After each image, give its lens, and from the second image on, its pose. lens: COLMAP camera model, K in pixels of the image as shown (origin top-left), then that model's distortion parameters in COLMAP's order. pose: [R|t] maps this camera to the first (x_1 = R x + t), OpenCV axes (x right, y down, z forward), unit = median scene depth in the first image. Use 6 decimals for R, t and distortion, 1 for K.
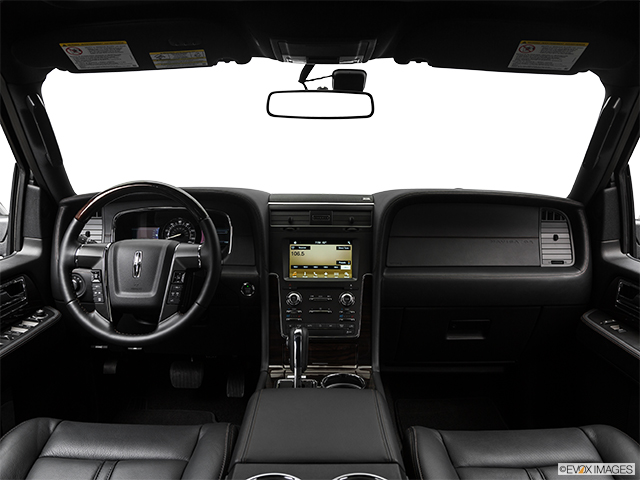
lens RADIAL K [[468.1, 0, 320.0], [0, 468.1, 240.0], [0, 0, 1]] dist [-0.128447, 0.032331]
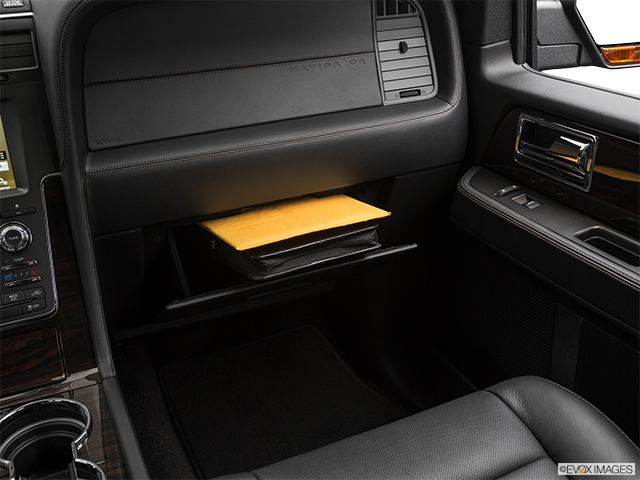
lens RADIAL K [[675.4, 0, 320.0], [0, 675.4, 240.0], [0, 0, 1]] dist [-0.006445, 0.001915]
pose [[0.902058, -0.210723, 0.376680, 0.078188], [0.104082, 0.953167, 0.283972, -0.027229], [-0.418878, -0.216954, 0.881744, 0.288792]]
